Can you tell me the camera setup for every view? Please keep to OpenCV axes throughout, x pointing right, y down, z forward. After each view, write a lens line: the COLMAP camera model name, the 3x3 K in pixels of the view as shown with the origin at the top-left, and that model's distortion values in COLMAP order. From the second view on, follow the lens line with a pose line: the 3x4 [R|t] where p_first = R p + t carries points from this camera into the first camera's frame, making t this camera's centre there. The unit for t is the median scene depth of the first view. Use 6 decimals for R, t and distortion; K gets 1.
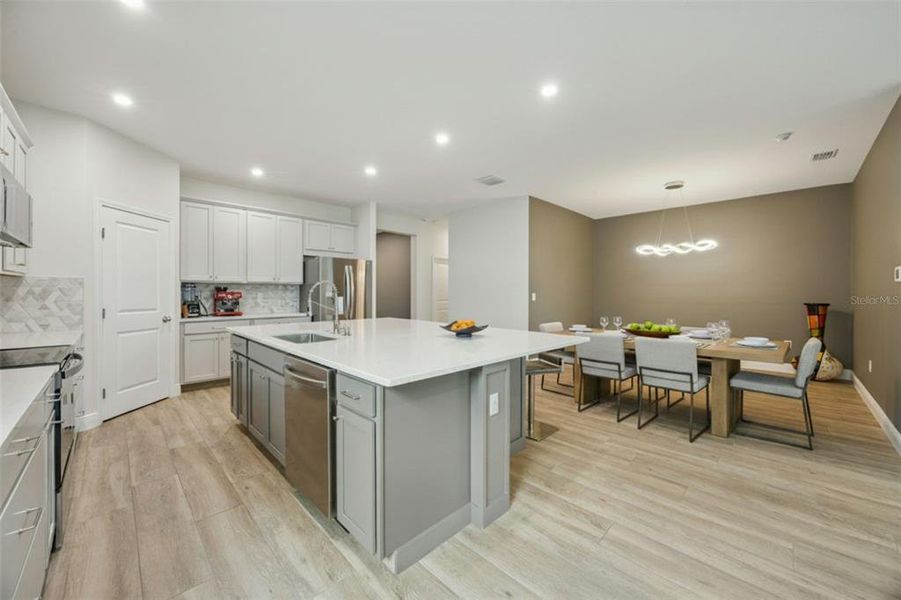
lens RADIAL K [[342.6, 0, 450.7], [0, 342.6, 294.2], [0, 0, 1]] dist [-0.004663, -0.000090]
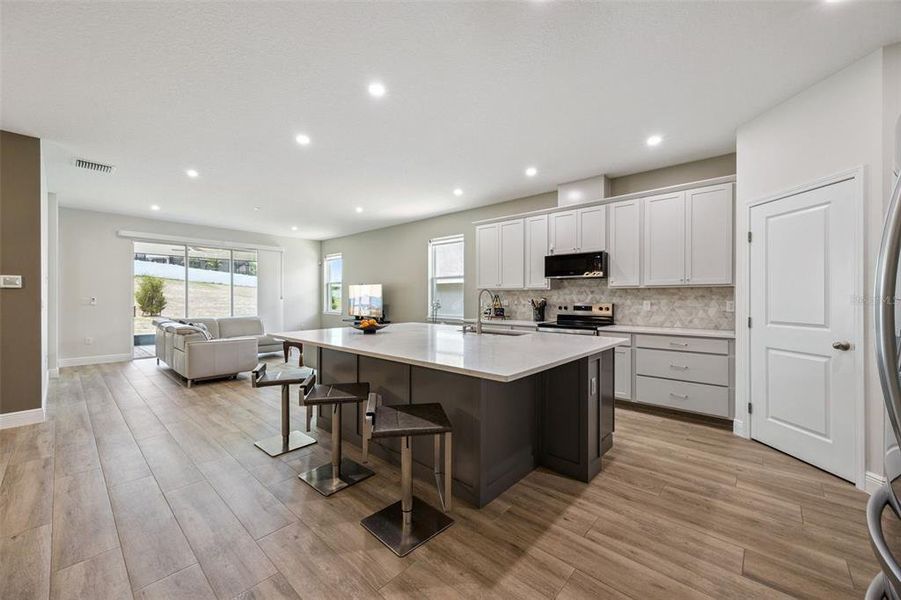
lens RADIAL K [[350.6, 0, 450.1], [0, 350.6, 298.2], [0, 0, 1]] dist [0.000056, 0.000046]
pose [[-0.998353, -0.004937, -0.057159, -0.109588], [-0.005478, 0.999942, 0.009306, -0.009531], [0.057110, 0.009604, -0.998322, 1.424315]]
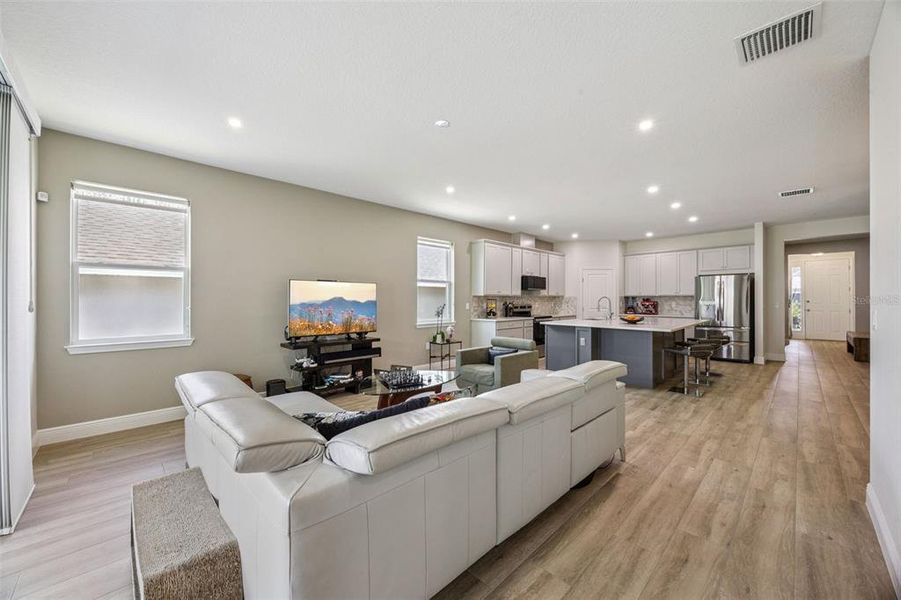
lens RADIAL K [[342.1, 0, 451.3], [0, 342.1, 298.8], [0, 0, 1]] dist [0.000174, 0.000020]
pose [[-0.004337, -0.005743, -0.999974, 1.270722], [-0.005497, 0.999969, -0.005720, -0.003304], [0.999975, 0.005472, -0.004368, -0.027448]]
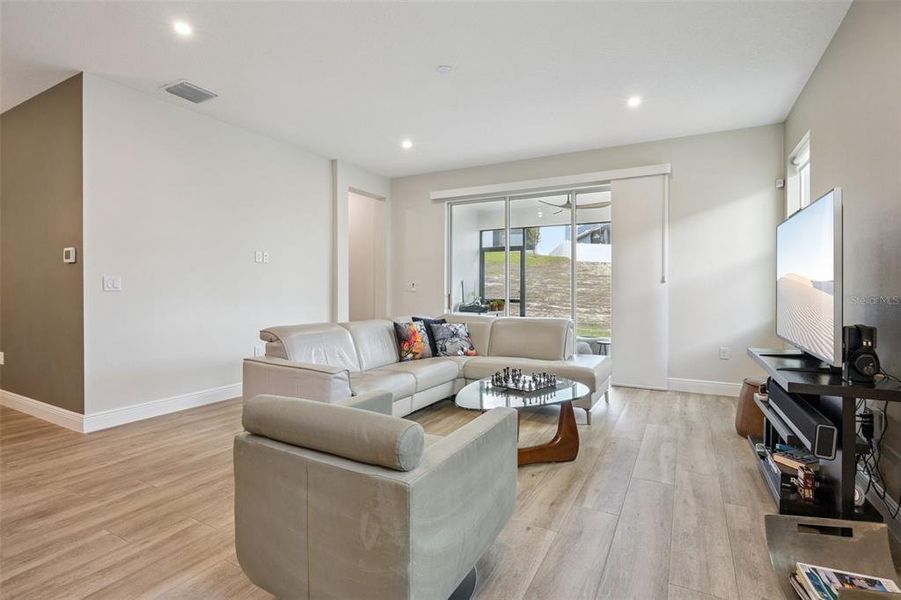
lens RADIAL K [[436.0, 0, 445.7], [0, 436.0, 295.8], [0, 0, 1]] dist [-0.011881, -0.000062]
pose [[-0.281739, -0.015064, 0.959373, -0.151384], [0.005881, 0.999831, 0.017426, 0.028868], [-0.959473, 0.010551, -0.281602, 0.165571]]
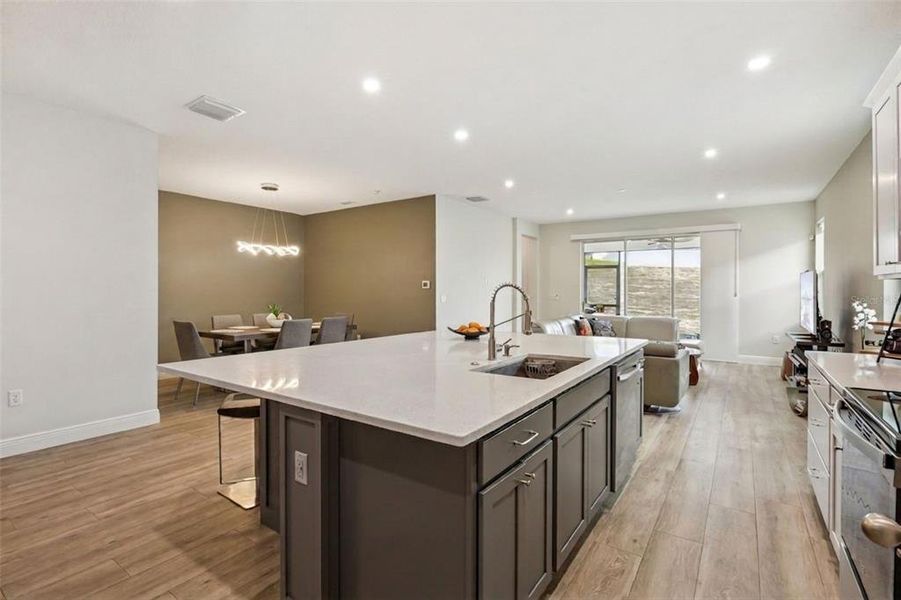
lens RADIAL K [[427.4, 0, 447.1], [0, 427.4, 294.1], [0, 0, 1]] dist [-0.002222, -0.000606]
pose [[-0.183461, -0.007945, 0.982995, -0.759929], [0.006646, 0.999934, 0.009323, -0.015720], [-0.983004, 0.008243, -0.183397, 0.816670]]
